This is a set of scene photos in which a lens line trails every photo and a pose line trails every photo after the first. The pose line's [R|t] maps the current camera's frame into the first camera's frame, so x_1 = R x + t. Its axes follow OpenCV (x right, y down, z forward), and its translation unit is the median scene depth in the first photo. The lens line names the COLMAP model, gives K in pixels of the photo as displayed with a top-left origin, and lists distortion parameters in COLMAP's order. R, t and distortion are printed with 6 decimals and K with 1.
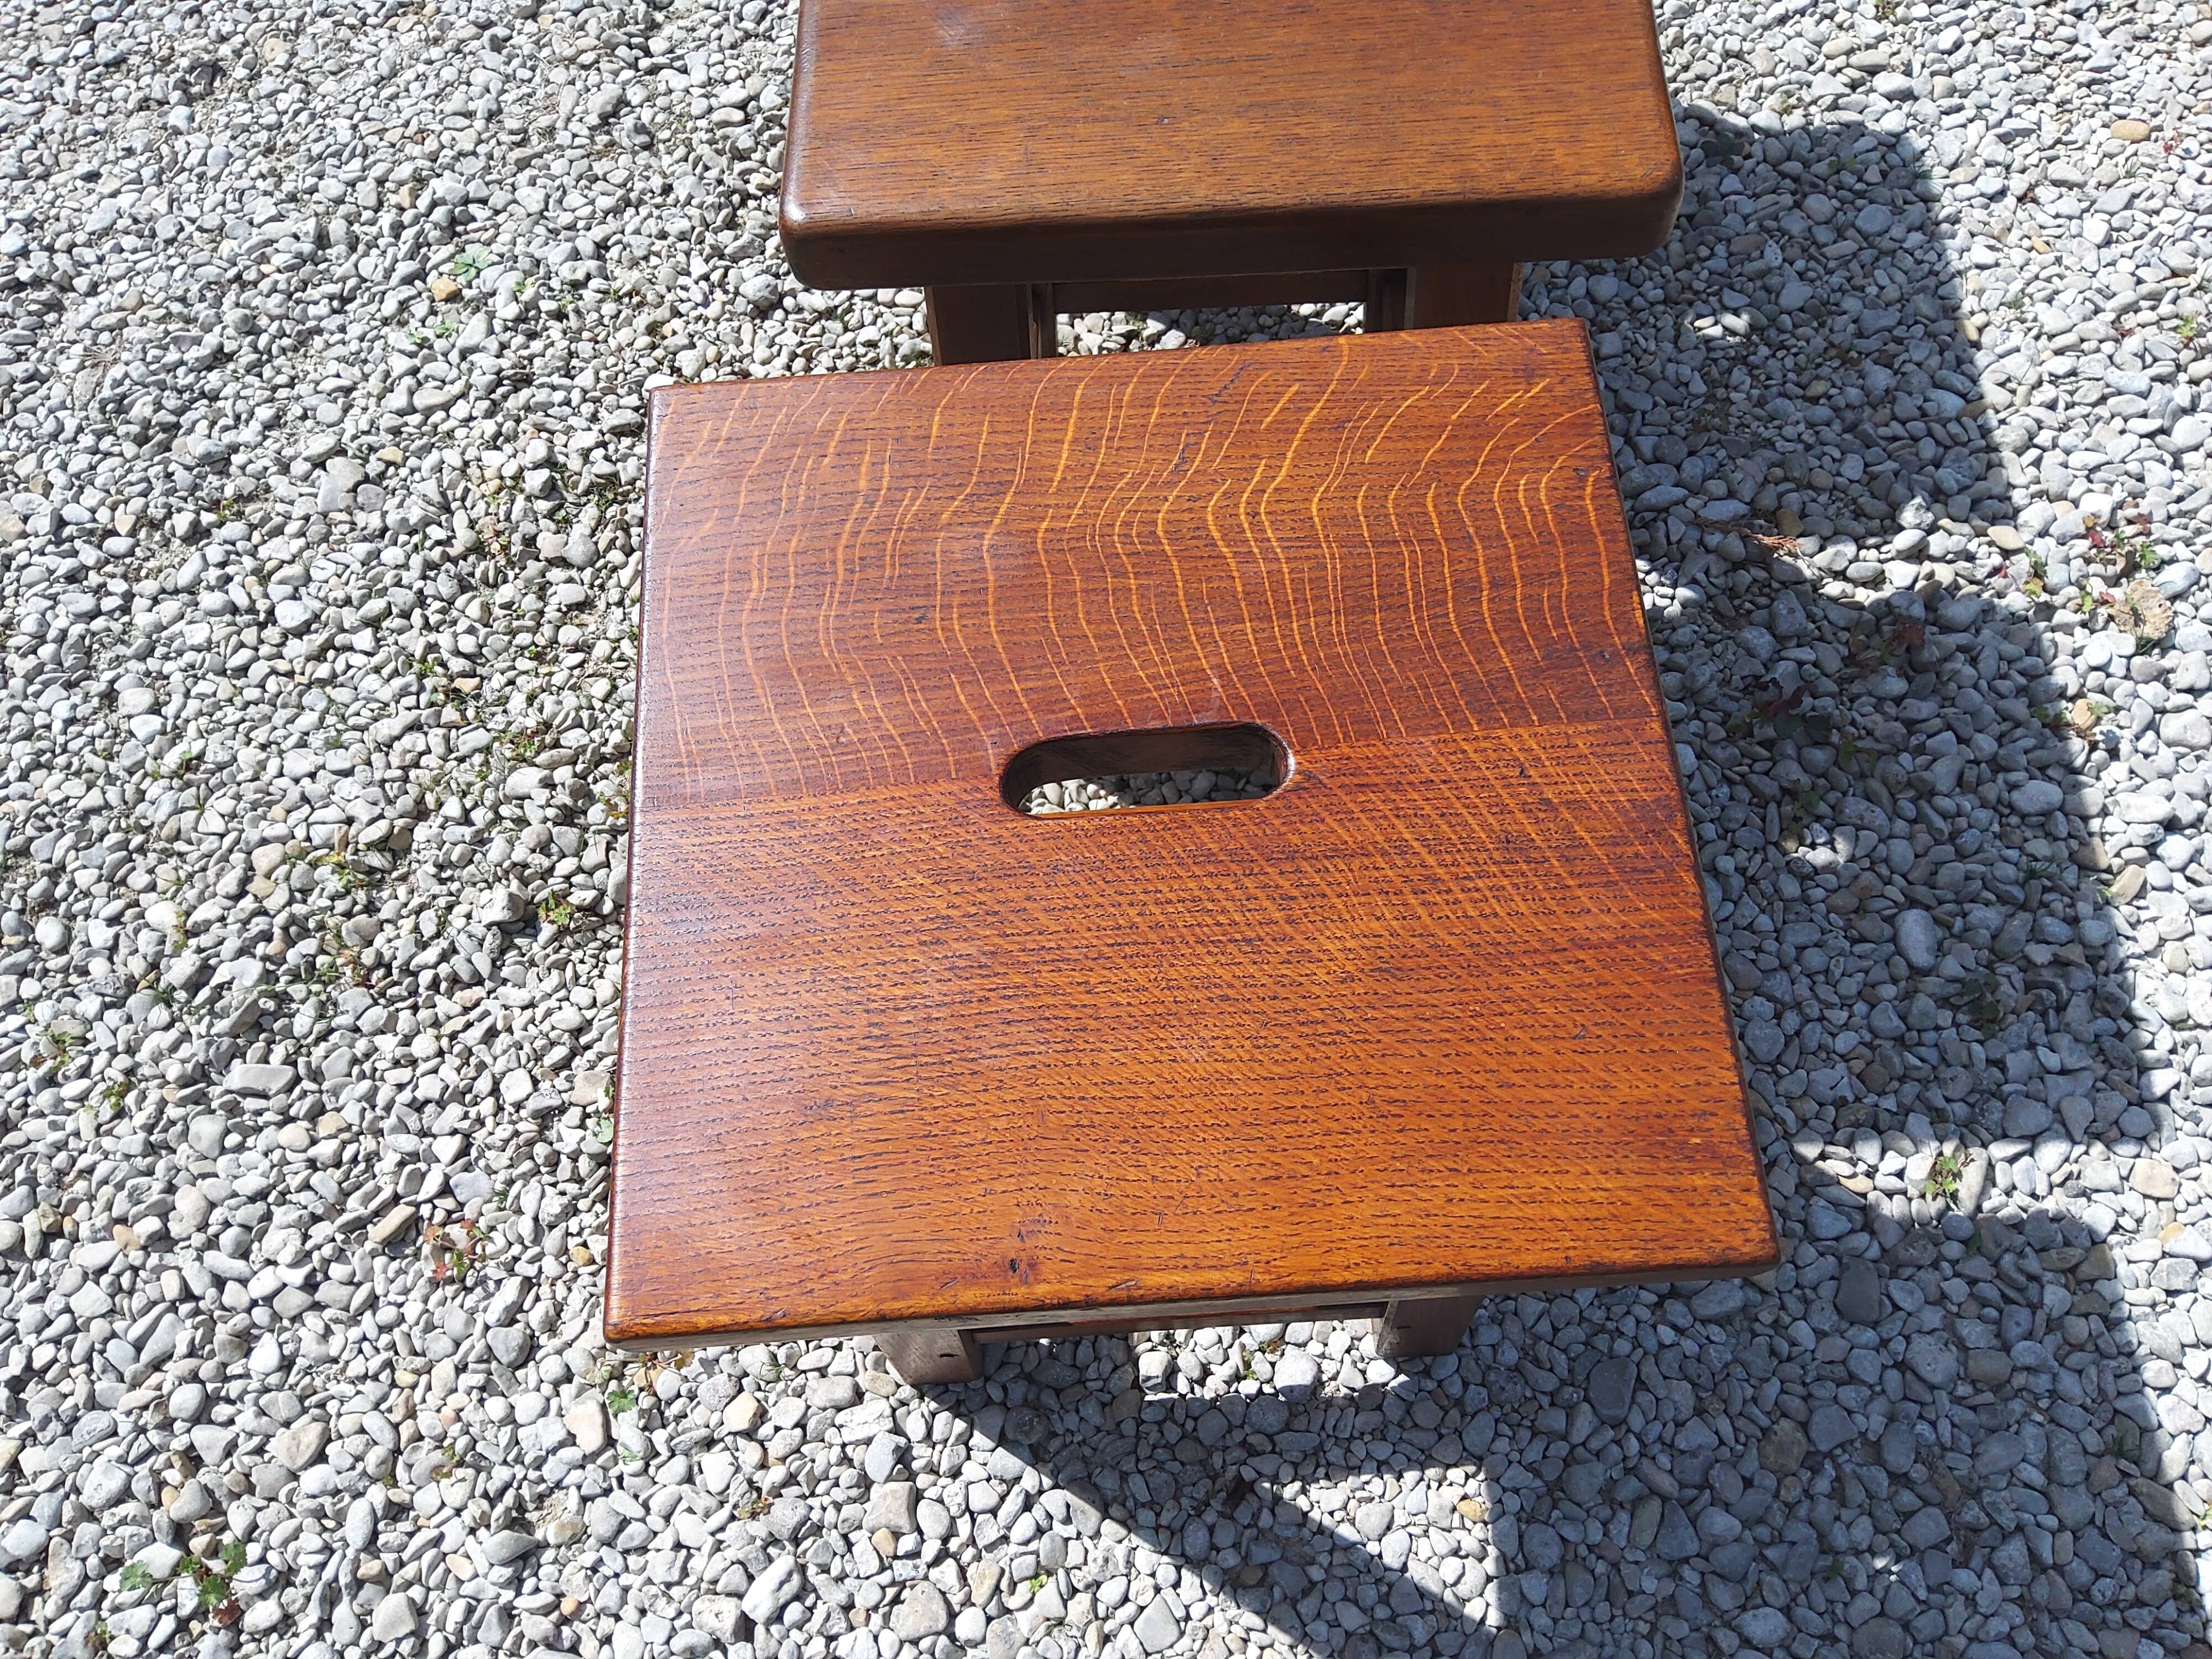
lens RADIAL K [[1693.7, 0, 1152.5], [0, 1693.7, 827.6], [0, 0, 1]] dist [0.061051, -0.061995]
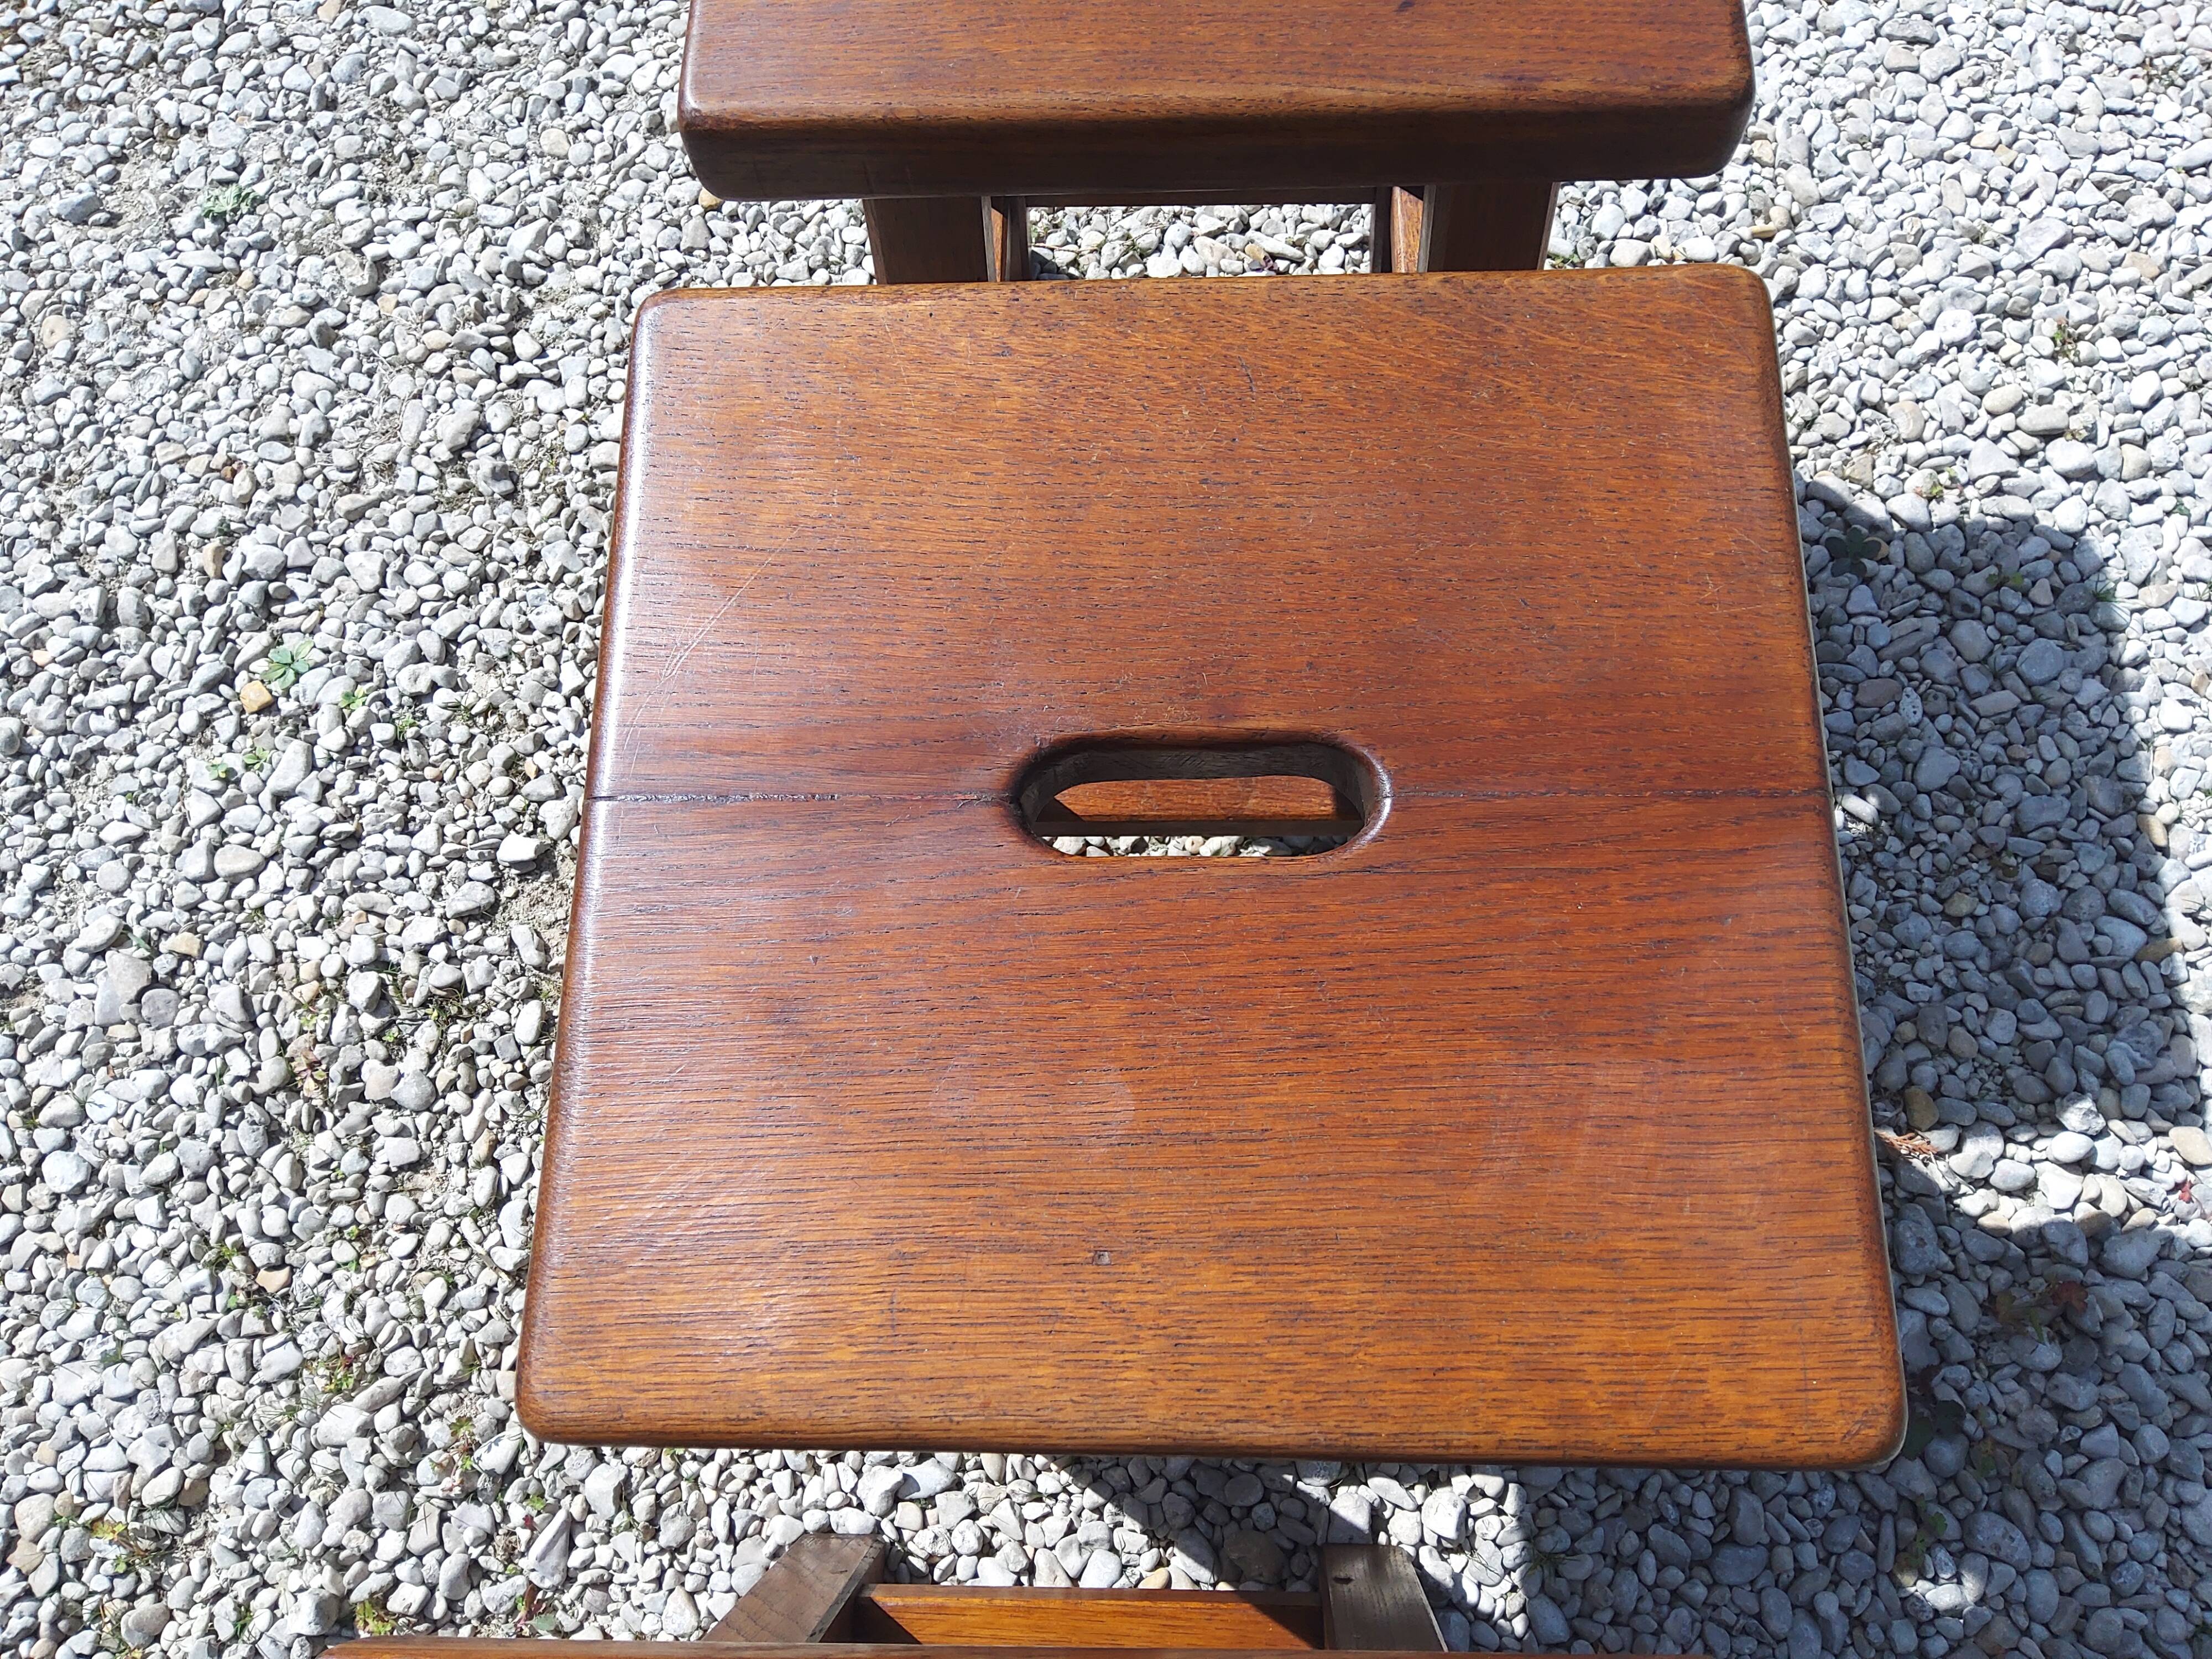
lens RADIAL K [[1701.7, 0, 1168.5], [0, 1701.7, 830.3], [0, 0, 1]] dist [0.055848, -0.068994]
pose [[0.999880, 0.015006, -0.003926, 0.020494], [-0.014476, 0.993664, 0.111454, -0.354267], [0.005574, -0.111384, 0.993762, 0.194987]]
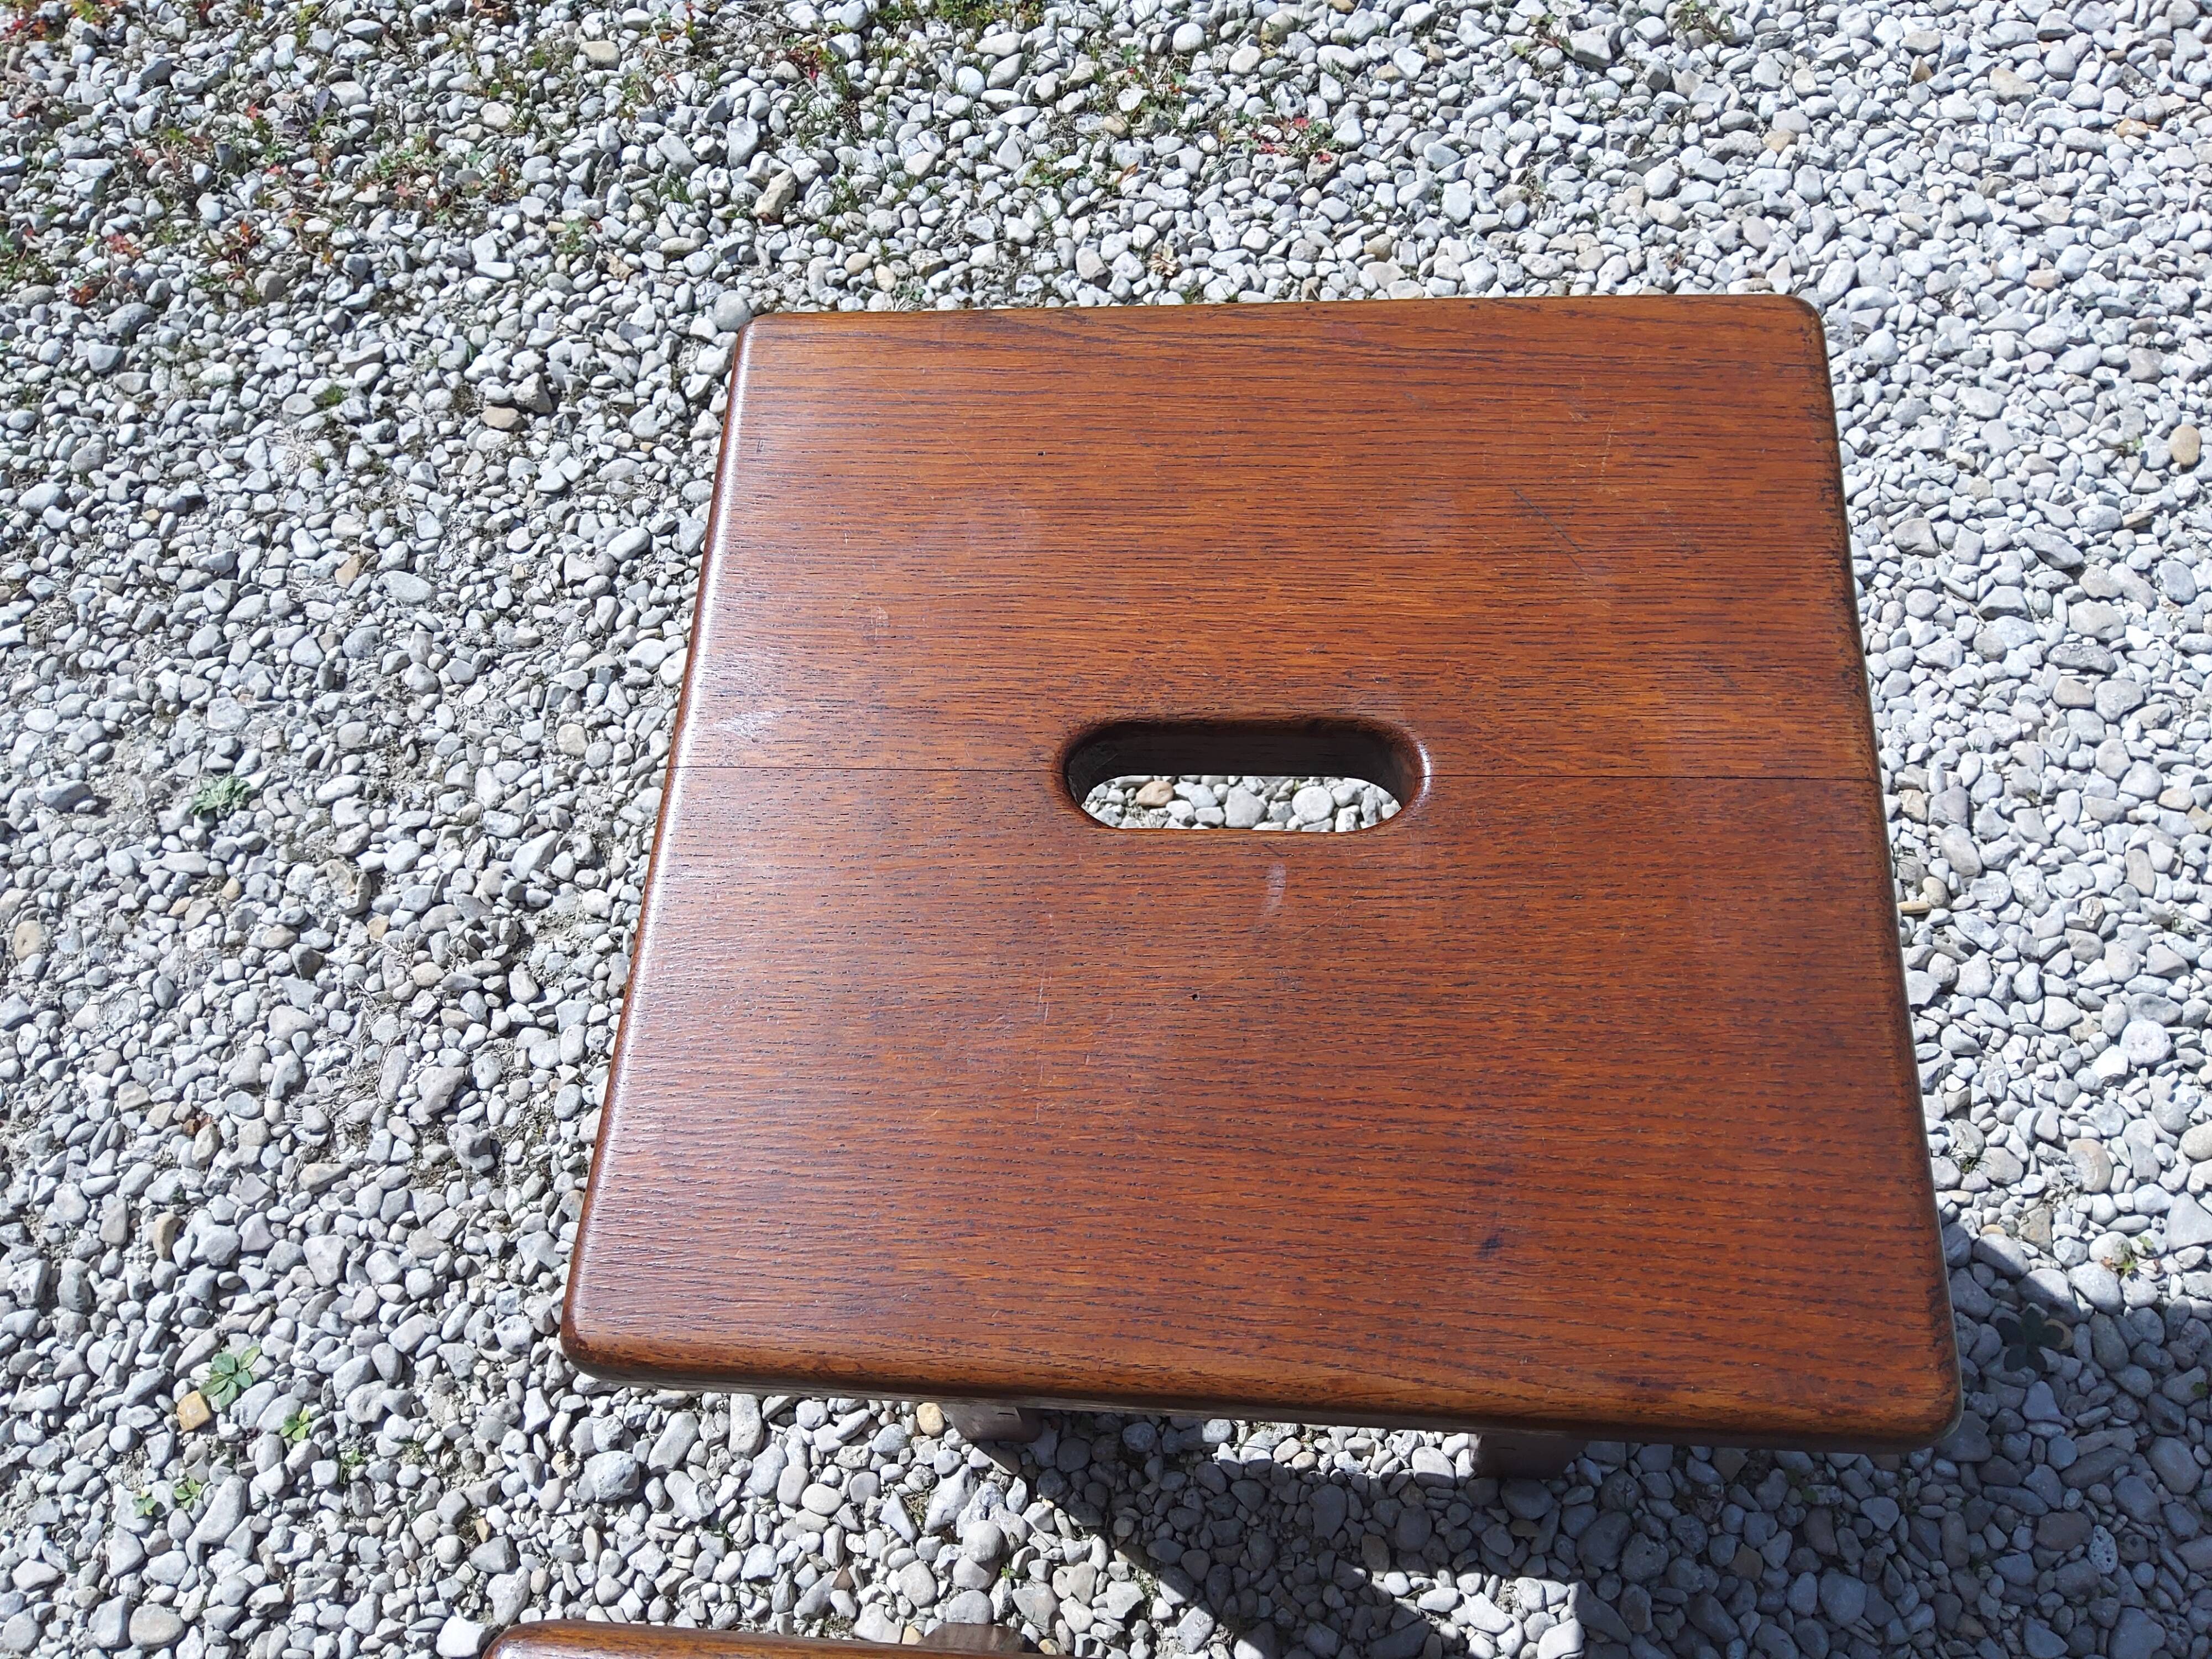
lens RADIAL K [[1701.7, 0, 1168.5], [0, 1701.7, 830.3], [0, 0, 1]] dist [0.055848, -0.068994]
pose [[0.997395, 0.040874, -0.059430, 0.028923], [-0.037936, 0.998041, 0.049750, -0.620297], [0.061347, -0.047366, 0.996992, 0.320966]]
